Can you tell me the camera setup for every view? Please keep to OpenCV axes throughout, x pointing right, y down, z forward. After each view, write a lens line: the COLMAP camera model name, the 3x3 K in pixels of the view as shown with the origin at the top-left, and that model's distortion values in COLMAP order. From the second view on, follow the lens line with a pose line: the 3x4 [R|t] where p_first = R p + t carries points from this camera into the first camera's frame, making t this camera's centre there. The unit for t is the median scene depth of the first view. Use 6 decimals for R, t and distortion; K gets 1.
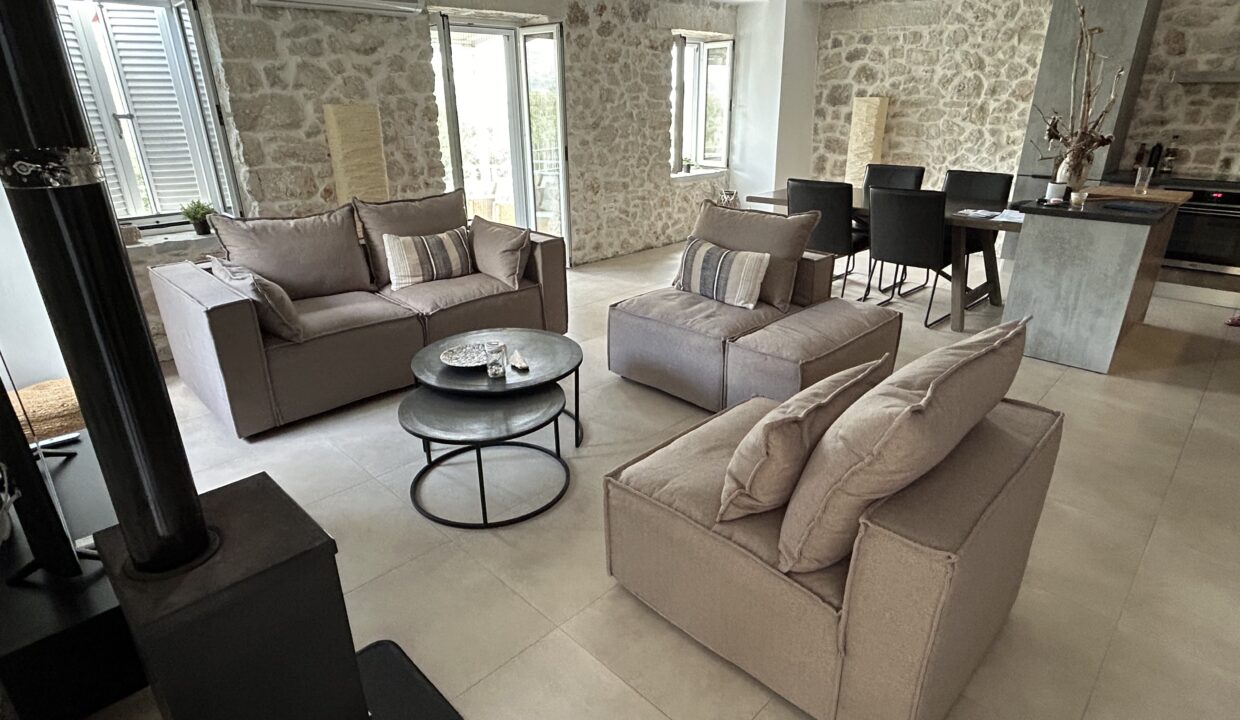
lens RADIAL K [[643.3, 0, 613.9], [0, 643.3, 357.8], [0, 0, 1]] dist [-0.017609, 0.009270]
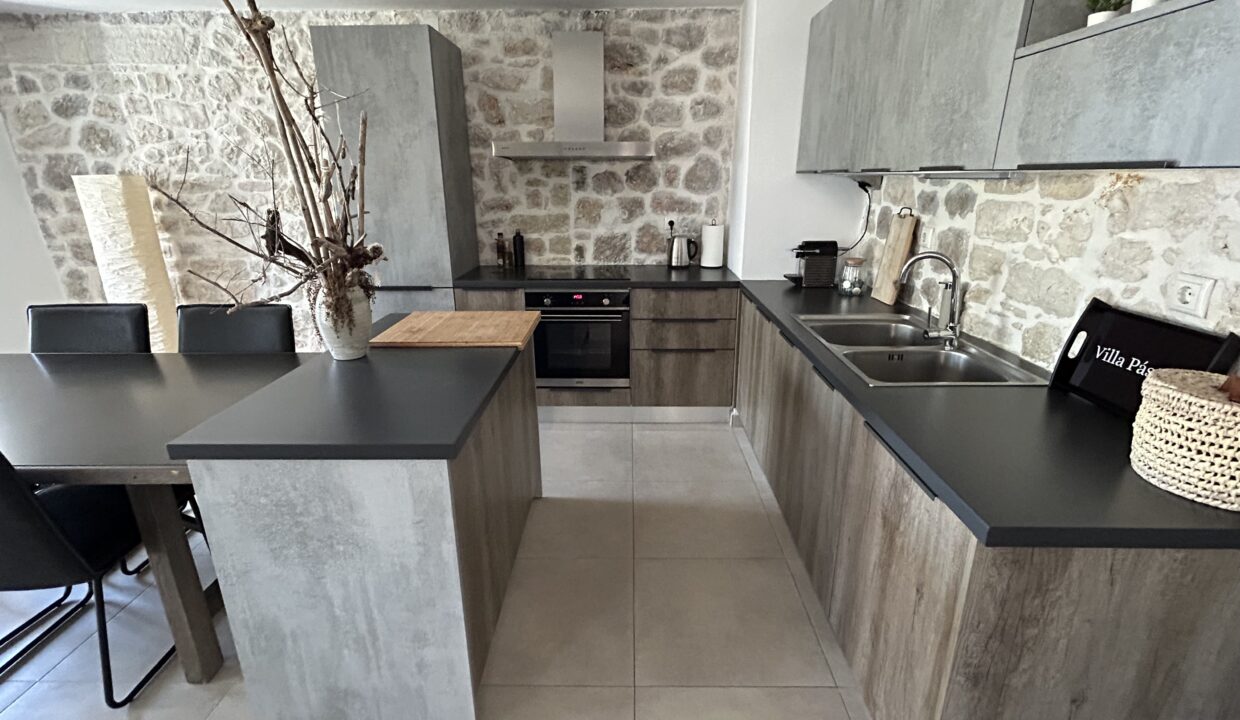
lens RADIAL K [[584.5, 0, 620.0], [0, 584.5, 360.0], [0, 0, 1]] dist [-0.001619, -0.000040]
pose [[0.714925, -0.201888, 0.669420, 0.343352], [0.259882, 0.965544, 0.013647, -0.124668], [-0.649110, 0.164213, 0.742758, 0.314972]]
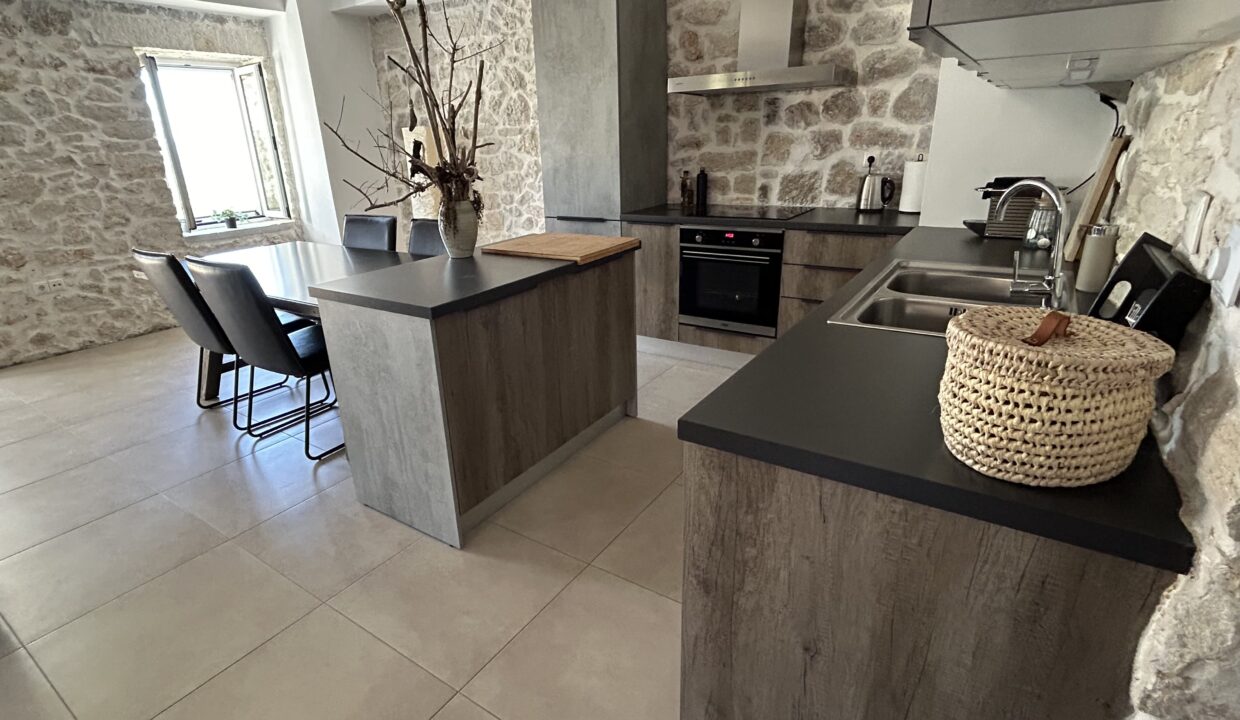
lens RADIAL K [[617.3, 0, 572.0], [0, 617.3, 358.8], [0, 0, 1]] dist [-0.002737, -0.000802]
pose [[0.986034, -0.083265, 0.144234, 0.452495], [0.089301, 0.995358, -0.035885, -0.069101], [-0.140576, 0.048265, 0.988893, 0.213418]]
